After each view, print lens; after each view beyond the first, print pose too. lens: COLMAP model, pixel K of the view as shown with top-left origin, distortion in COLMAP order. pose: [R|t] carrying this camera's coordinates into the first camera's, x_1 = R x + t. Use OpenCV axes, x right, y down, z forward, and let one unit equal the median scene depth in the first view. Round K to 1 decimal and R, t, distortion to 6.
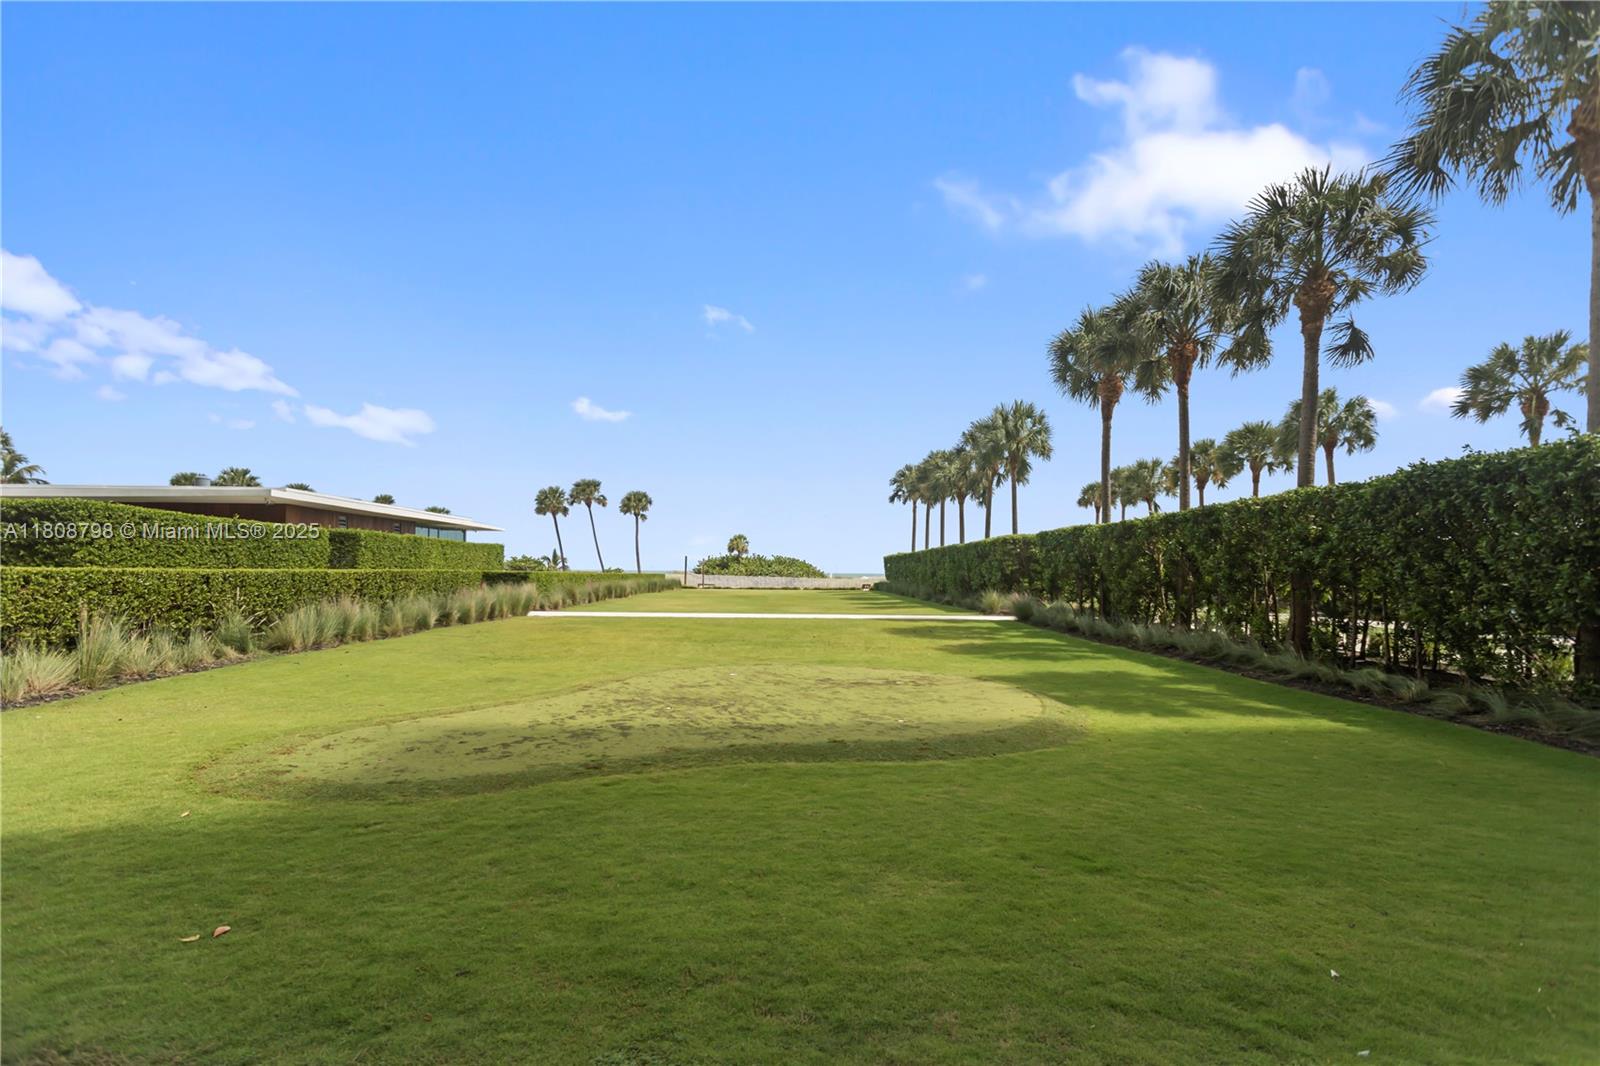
lens RADIAL K [[769.2, 0, 777.7], [0, 769.2, 587.1], [0, 0, 1]] dist [0.002388, 0.000853]
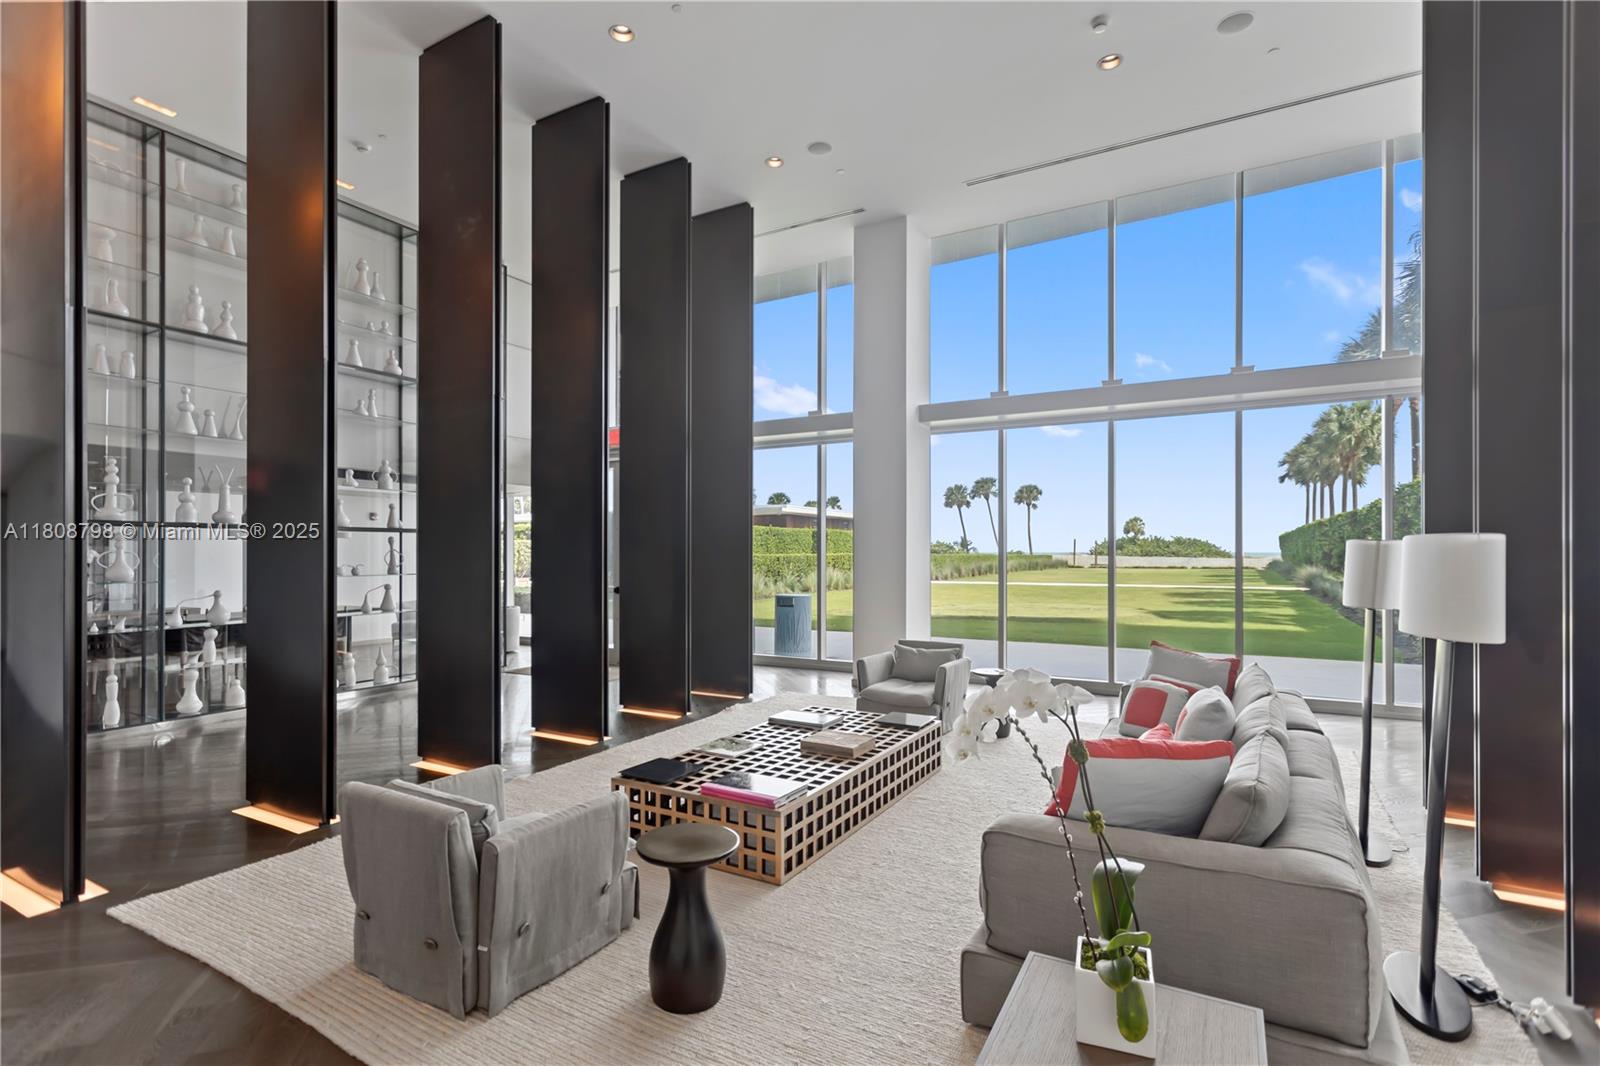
lens RADIAL K [[769.2, 0, 796.0], [0, 769.2, 546.6], [0, 0, 1]] dist [0.002388, 0.000853]
pose [[0.871443, -0.015785, -0.490243, 0.142892], [0.001112, 0.999543, -0.030206, 0.007490], [0.490496, 0.025778, 0.871062, -0.327776]]
